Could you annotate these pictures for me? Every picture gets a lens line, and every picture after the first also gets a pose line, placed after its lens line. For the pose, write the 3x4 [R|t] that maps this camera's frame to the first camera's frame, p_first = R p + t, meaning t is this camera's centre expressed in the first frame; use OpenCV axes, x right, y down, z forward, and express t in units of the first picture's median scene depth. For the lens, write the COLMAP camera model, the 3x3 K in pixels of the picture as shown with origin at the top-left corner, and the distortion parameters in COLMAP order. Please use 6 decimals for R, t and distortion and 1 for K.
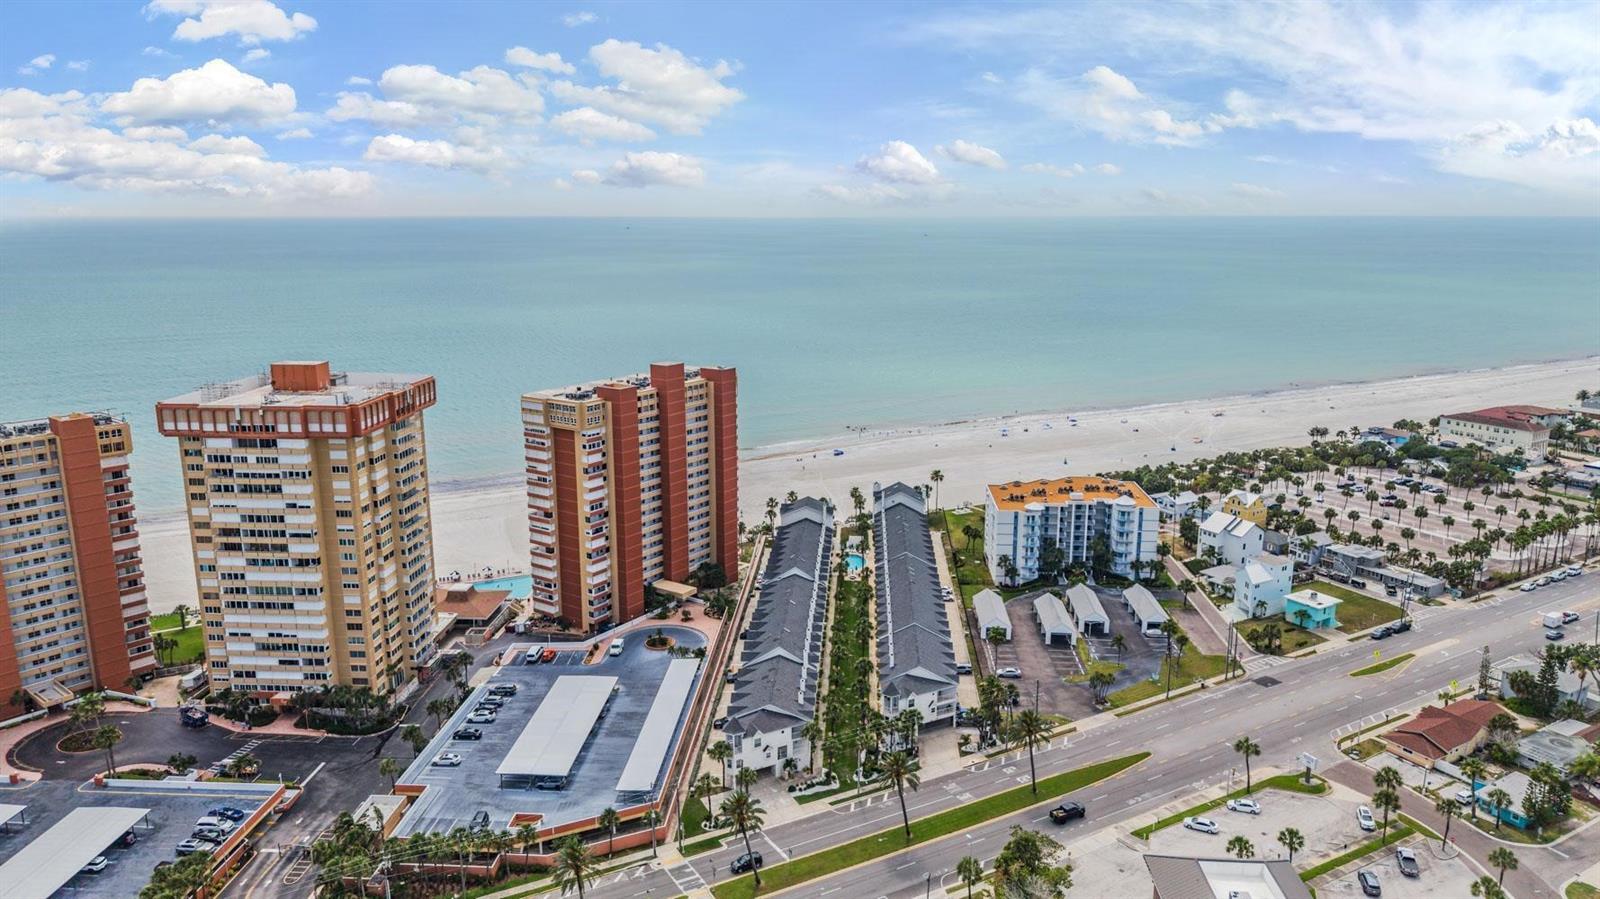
lens RADIAL K [[1074.4, 0, 802.1], [0, 1074.4, 454.8], [0, 0, 1]] dist [0.022064, -0.027772]
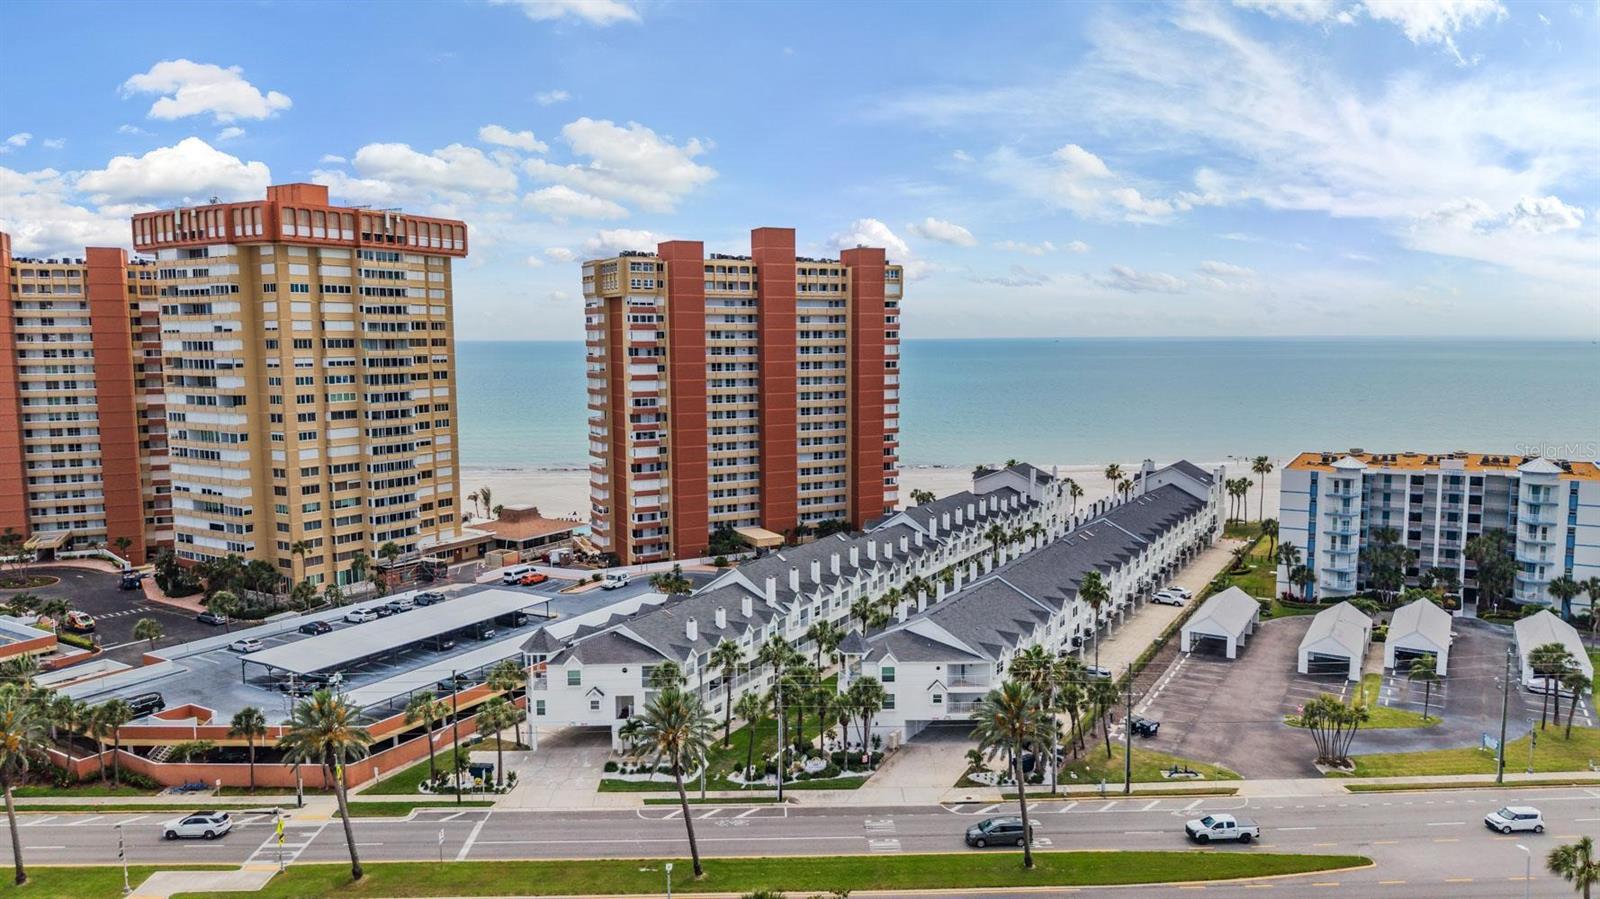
lens RADIAL K [[1074.0, 0, 800.0], [0, 1074.0, 449.5], [0, 0, 1]] dist [0.006679, -0.000182]
pose [[0.886574, 0.043371, -0.460550, 0.293927], [-0.096758, 0.990959, -0.092942, 0.164353], [0.452355, 0.126961, 0.882755, 0.458666]]
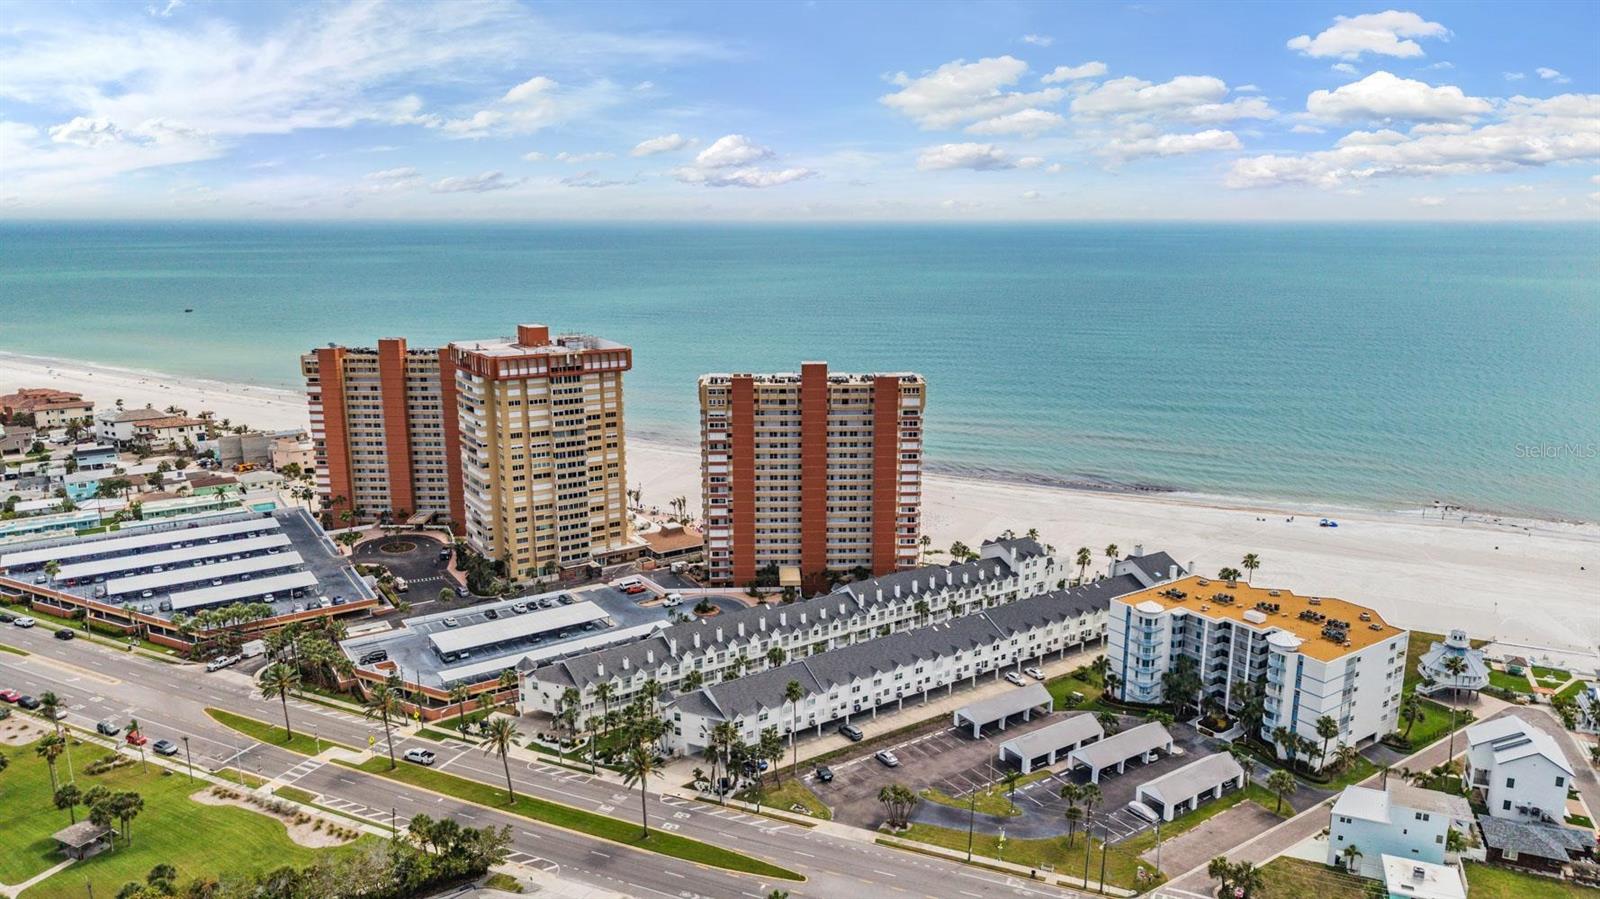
lens RADIAL K [[1078.2, 0, 800.0], [0, 1078.2, 449.5], [0, 0, 1]] dist [0.008731, -0.003460]
pose [[0.598990, 0.173439, -0.781748, 0.856144], [-0.177317, 0.980754, 0.081726, -0.104905], [0.780877, 0.089664, 0.618216, 0.433071]]
